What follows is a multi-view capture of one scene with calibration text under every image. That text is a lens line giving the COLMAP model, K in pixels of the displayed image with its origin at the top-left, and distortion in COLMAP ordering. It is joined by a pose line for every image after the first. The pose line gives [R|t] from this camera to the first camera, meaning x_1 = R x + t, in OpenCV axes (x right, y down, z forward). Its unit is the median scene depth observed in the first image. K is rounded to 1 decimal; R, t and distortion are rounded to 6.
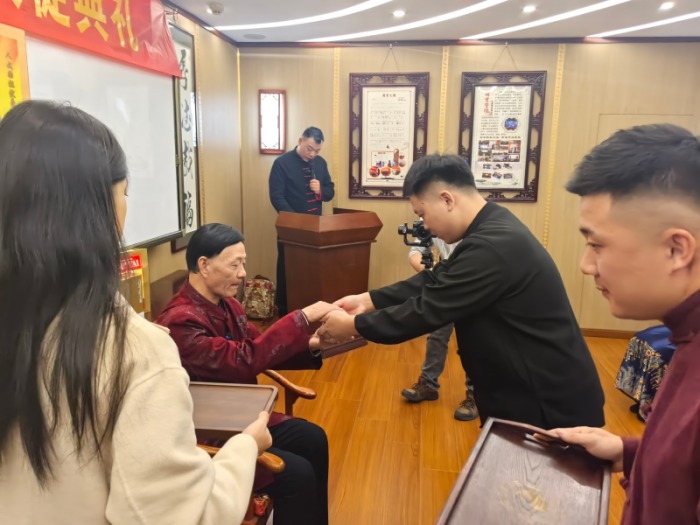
lens RADIAL K [[556.1, 0, 342.1], [0, 556.1, 264.1], [0, 0, 1]] dist [0.048313, -0.092307]
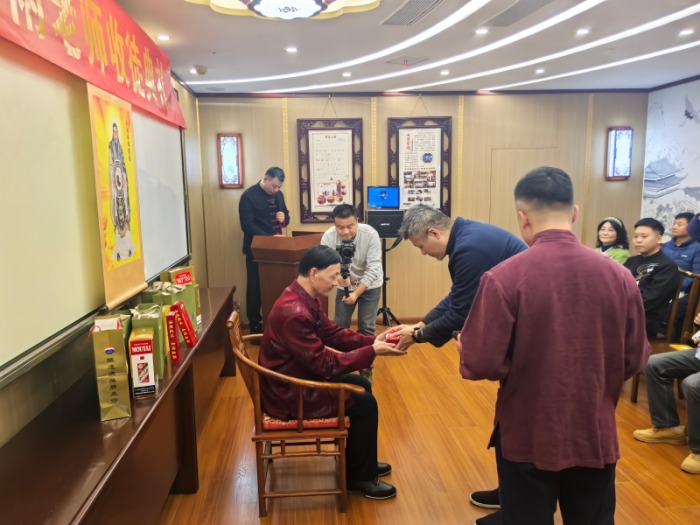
lens RADIAL K [[556.1, 0, 340.9], [0, 556.1, 273.4], [0, 0, 1]] dist [0.048313, -0.092307]
pose [[0.975898, -0.067543, 0.207510, -0.166122], [0.074593, 0.996866, -0.026330, 0.027041], [-0.205081, 0.041174, 0.977879, -0.177607]]
